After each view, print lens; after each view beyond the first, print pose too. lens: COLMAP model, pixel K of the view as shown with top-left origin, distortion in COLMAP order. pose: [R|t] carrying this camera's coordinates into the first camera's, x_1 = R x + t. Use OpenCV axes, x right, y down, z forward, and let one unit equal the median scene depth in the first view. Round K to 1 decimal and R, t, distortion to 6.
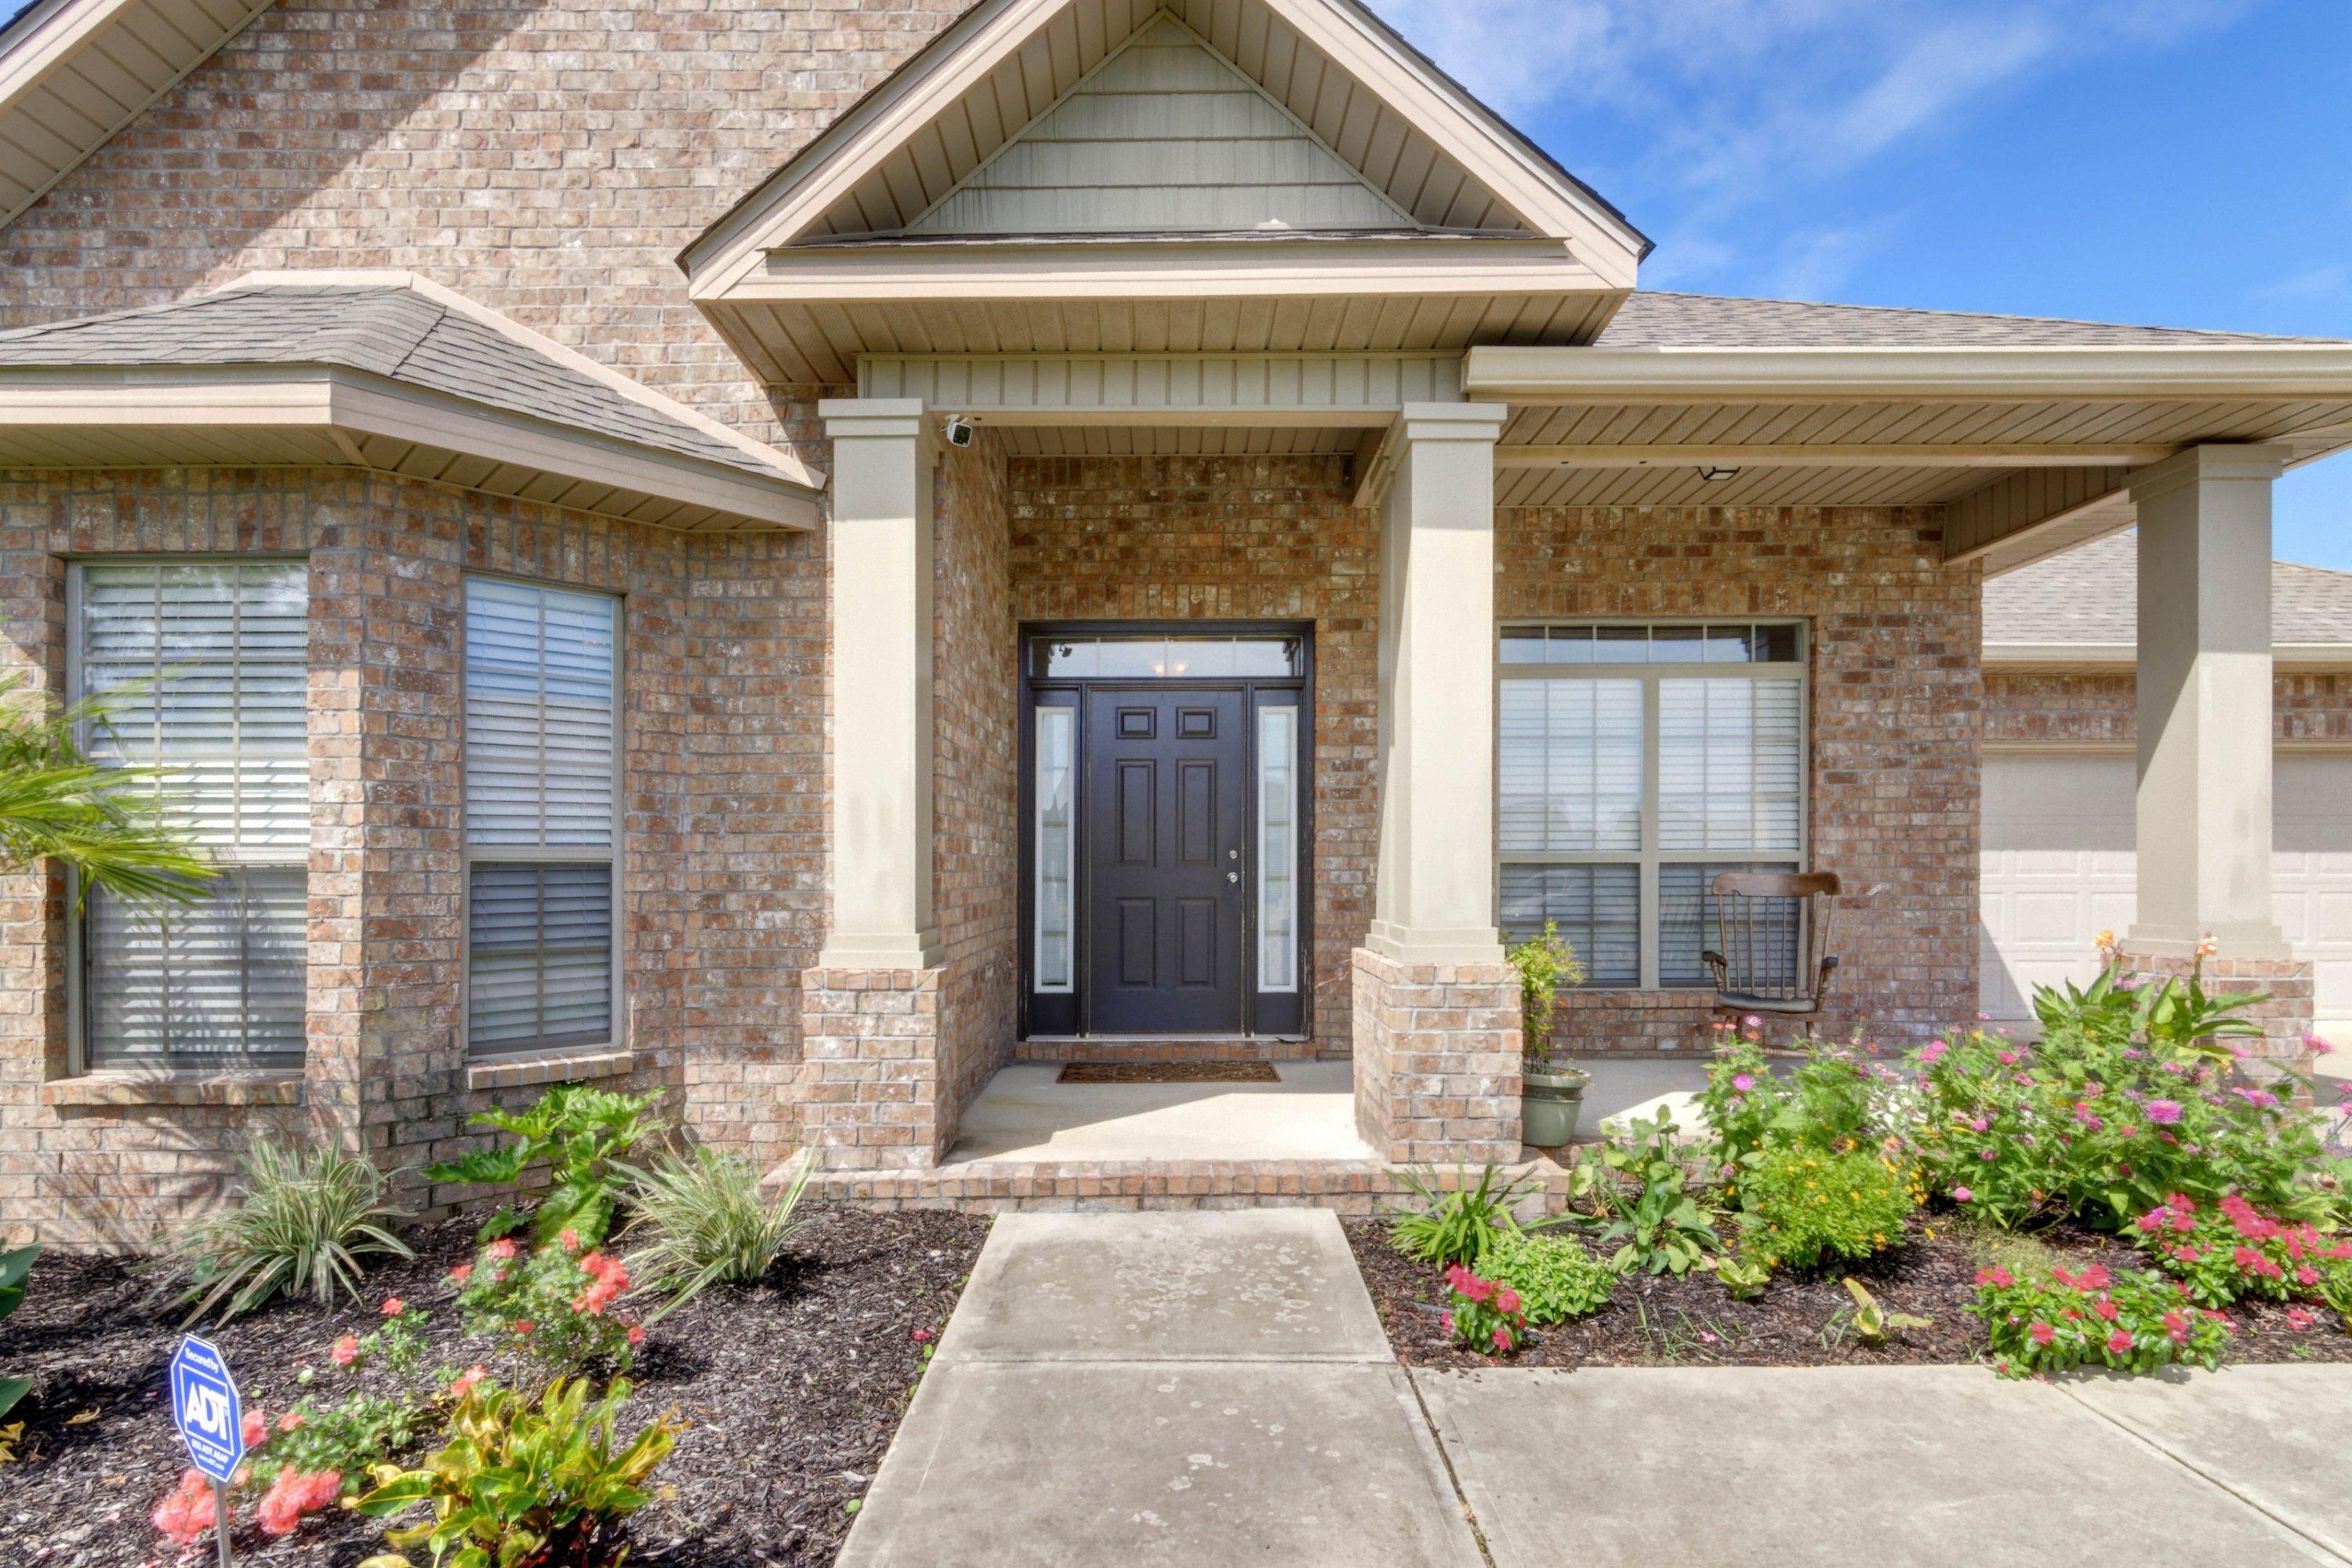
lens RADIAL K [[1123.7, 0, 1170.9], [0, 1123.7, 797.2], [0, 0, 1]] dist [0.014441, -0.004101]
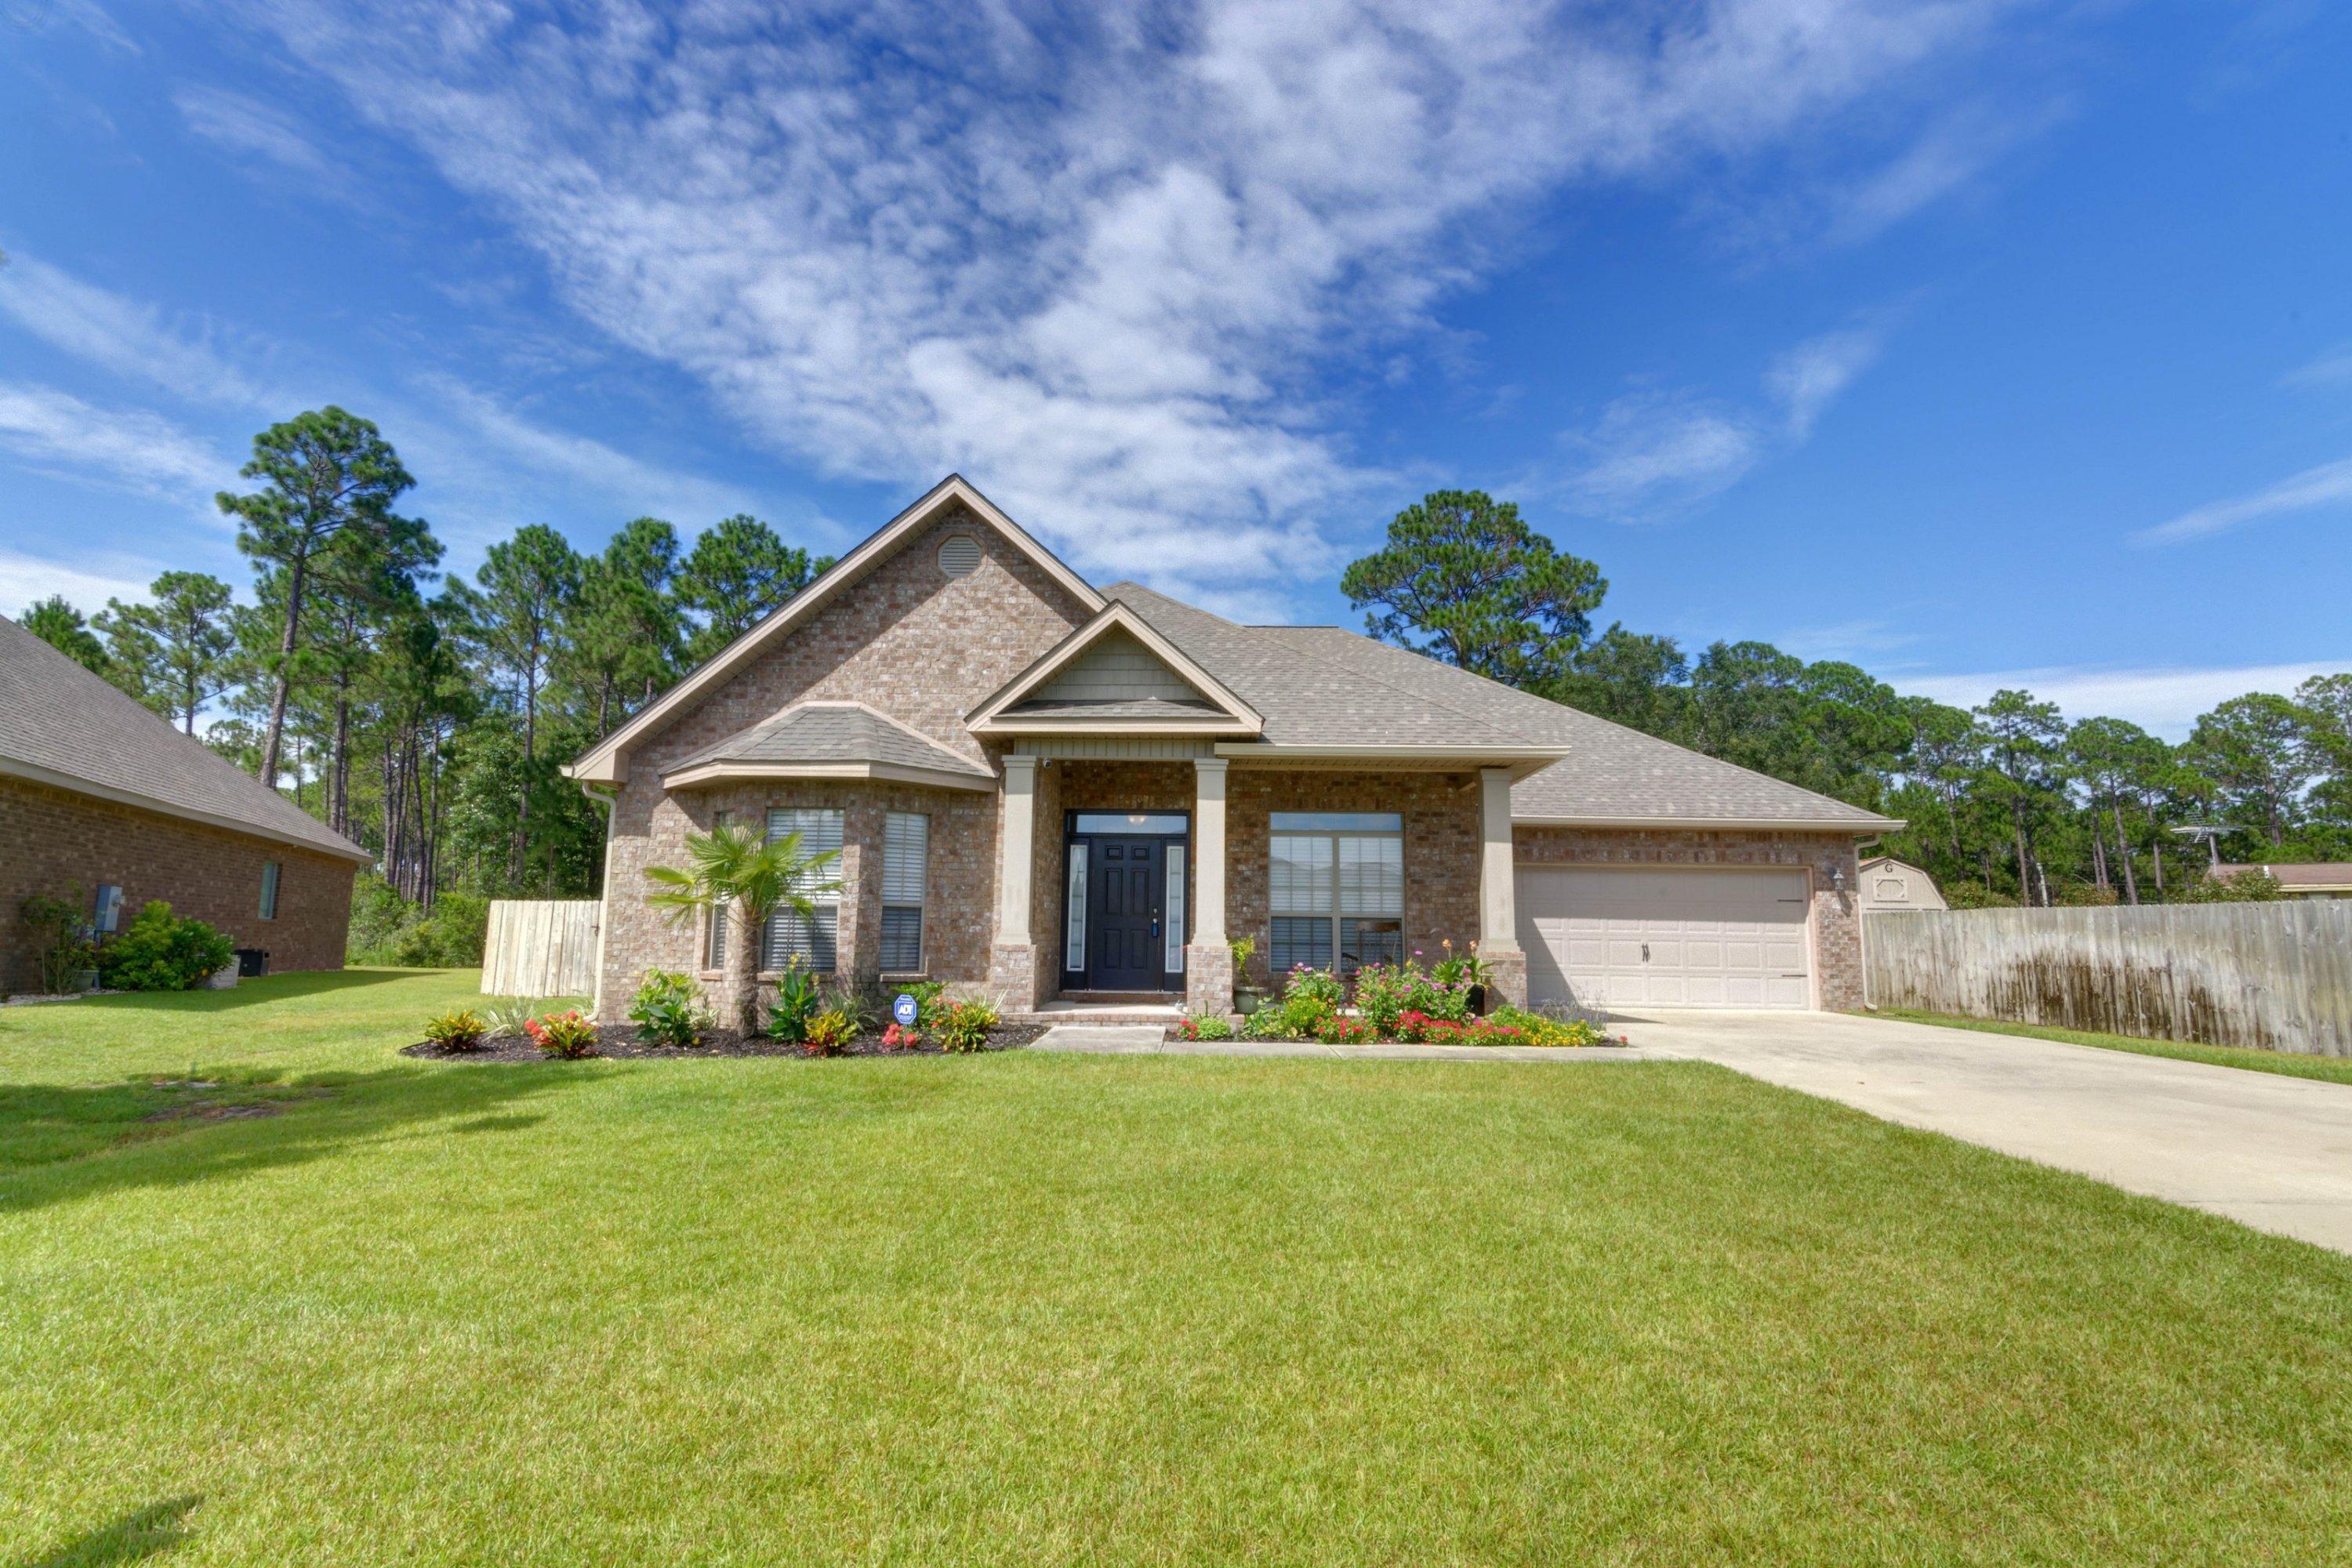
lens RADIAL K [[1123.7, 0, 1182.0], [0, 1123.7, 782.0], [0, 0, 1]] dist [0.014441, -0.004101]
pose [[0.999731, 0.014374, -0.018193, 0.212378], [-0.015733, 0.996913, -0.076915, -0.050265], [0.017032, 0.077181, 0.996872, -1.859228]]
